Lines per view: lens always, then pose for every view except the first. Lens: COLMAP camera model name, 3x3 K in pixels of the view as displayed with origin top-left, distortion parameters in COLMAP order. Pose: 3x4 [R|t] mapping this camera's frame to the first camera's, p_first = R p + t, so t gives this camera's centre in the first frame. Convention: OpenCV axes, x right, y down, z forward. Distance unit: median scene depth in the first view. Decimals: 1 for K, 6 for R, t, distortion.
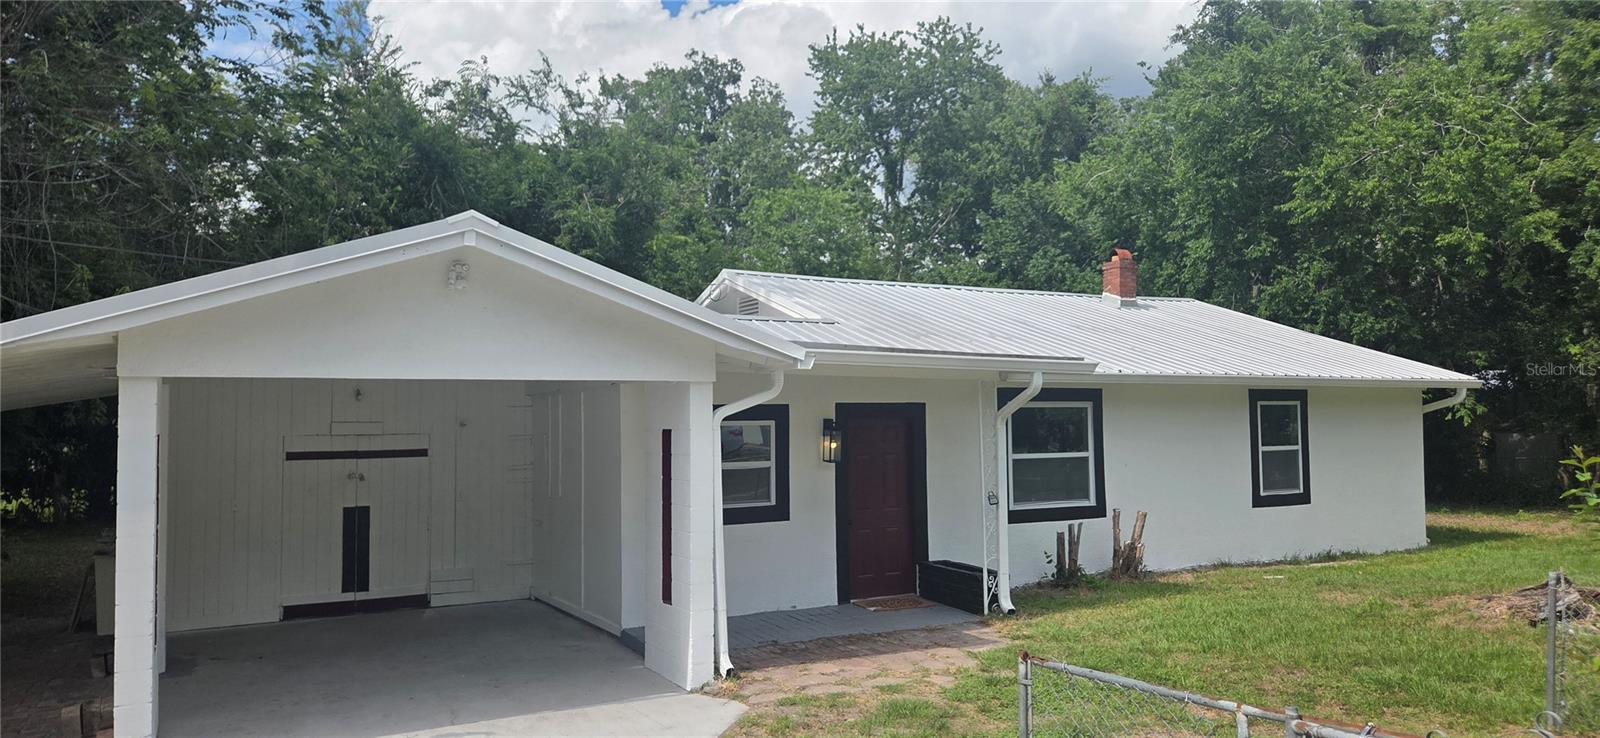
lens RADIAL K [[1088.6, 0, 814.1], [0, 1088.6, 372.3], [0, 0, 1]] dist [0.050166, -0.004549]
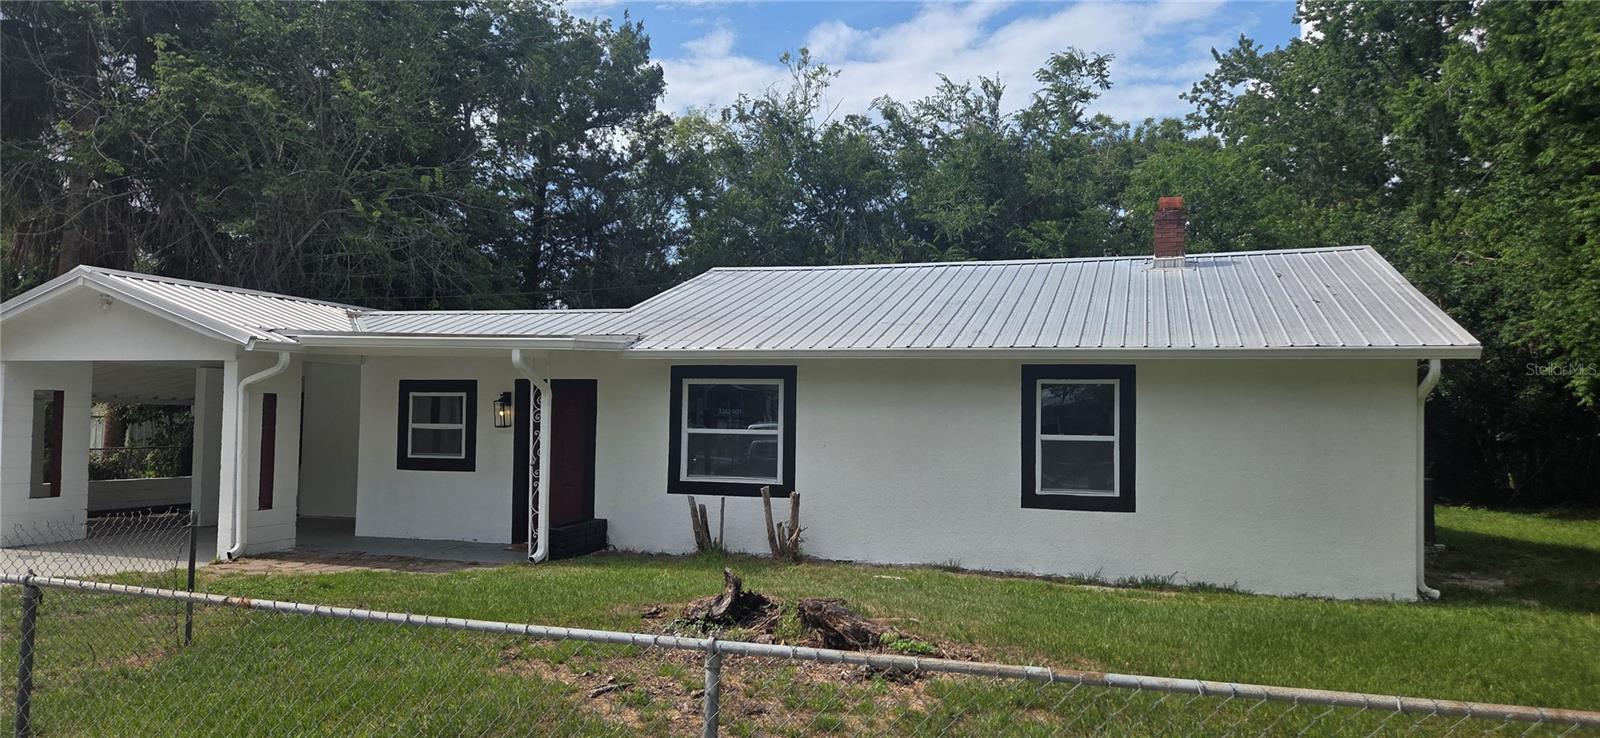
lens RADIAL K [[1088.6, 0, 808.2], [0, 1088.6, 366.6], [0, 0, 1]] dist [0.050166, -0.004549]
pose [[0.674331, -0.013026, -0.738314, 0.993774], [0.011962, 0.999906, -0.006716, 0.022762], [0.738332, -0.004303, 0.674424, 0.361721]]
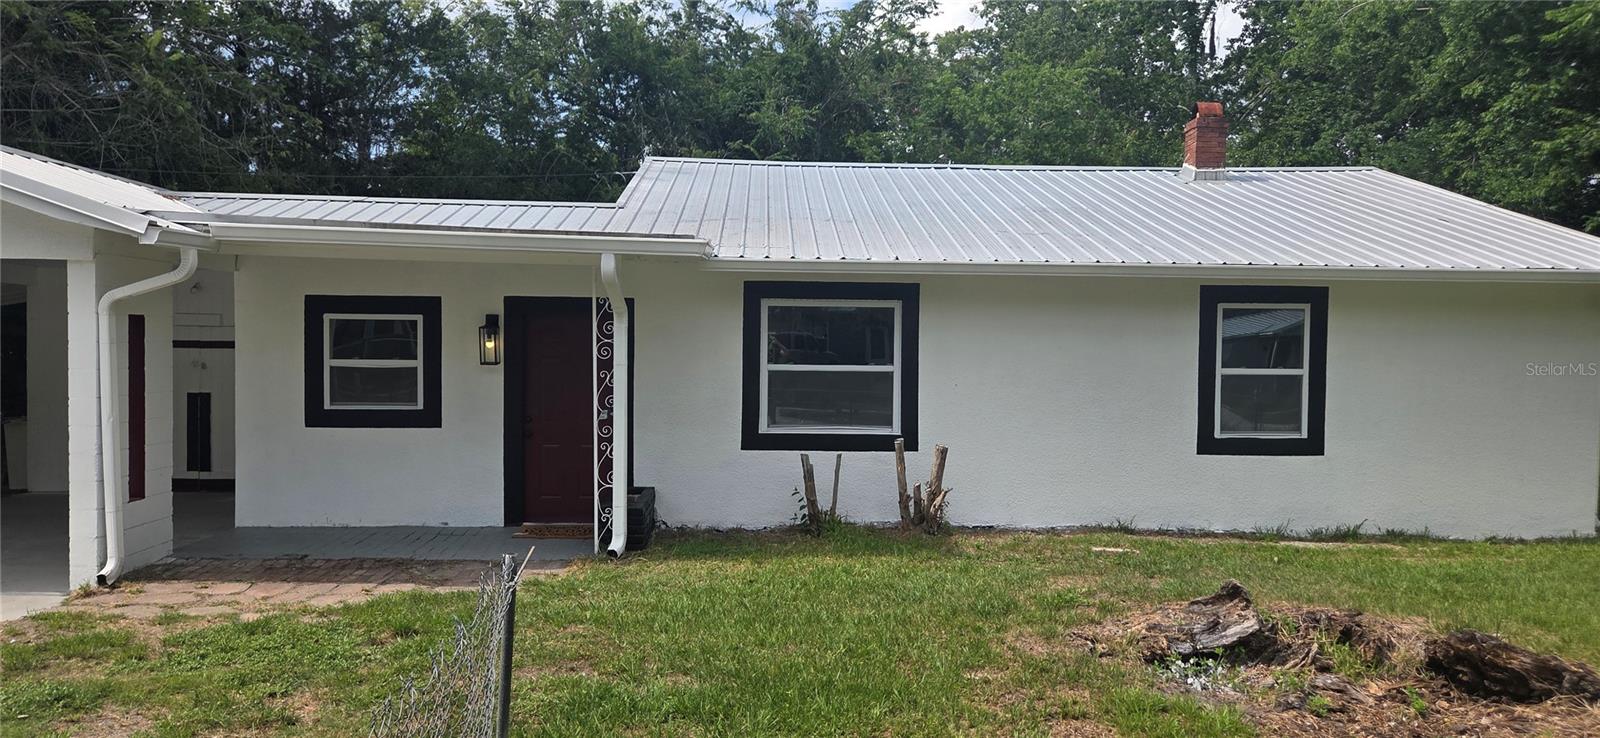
lens RADIAL K [[1088.6, 0, 796.7], [0, 1088.6, 367.6], [0, 0, 1]] dist [0.050166, -0.004549]
pose [[0.888099, 0.032602, -0.458495, 0.543277], [0.000293, 0.997441, 0.071492, 0.019511], [0.459652, -0.063627, 0.885817, 0.290259]]
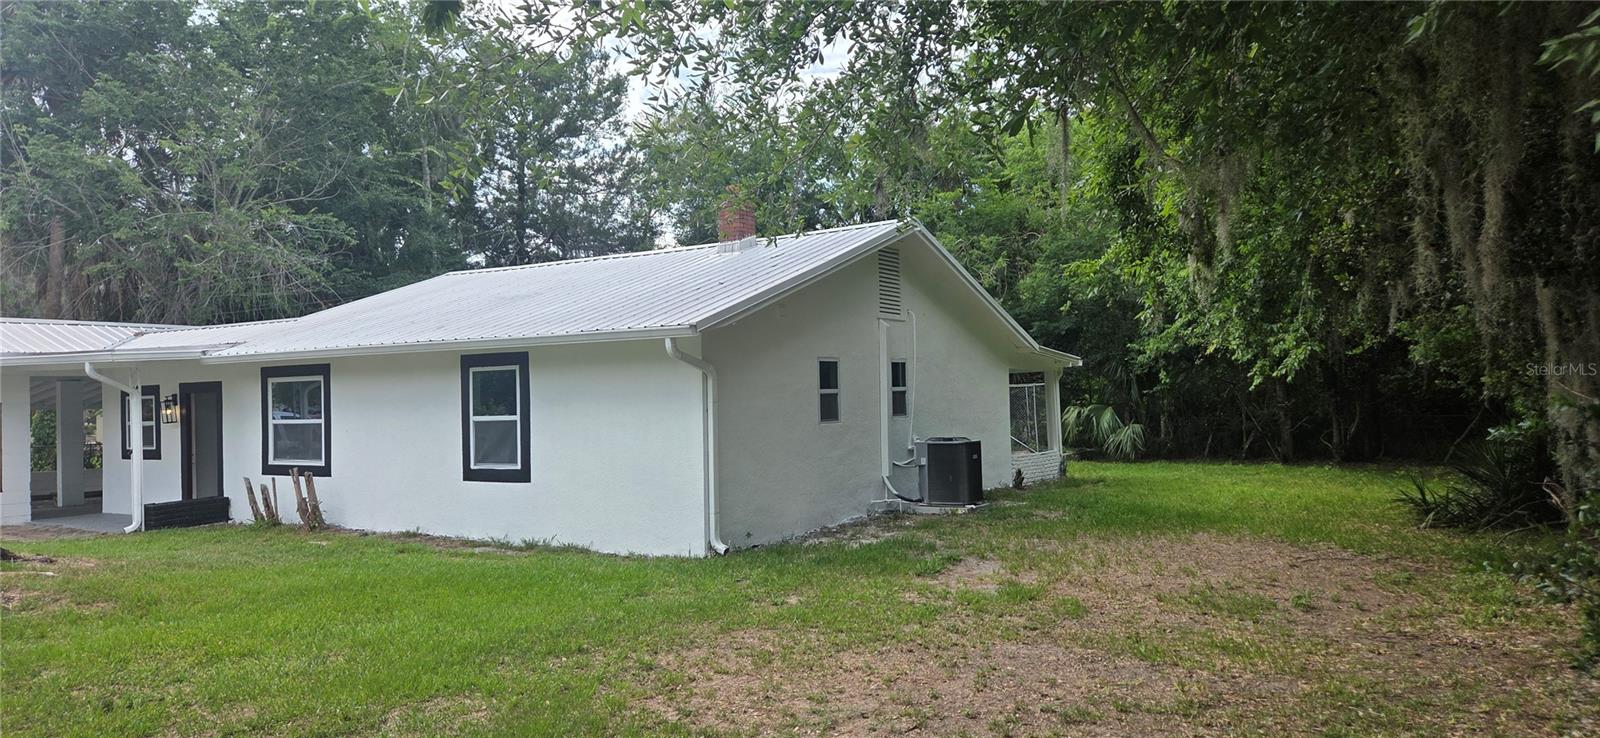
lens RADIAL K [[1088.6, 0, 798.8], [0, 1088.6, 364.8], [0, 0, 1]] dist [0.050166, -0.004549]
pose [[0.461713, -0.022622, -0.886741, 1.510629], [0.060717, 0.998136, 0.006150, 0.039386], [0.884949, -0.056680, 0.462225, 0.913464]]
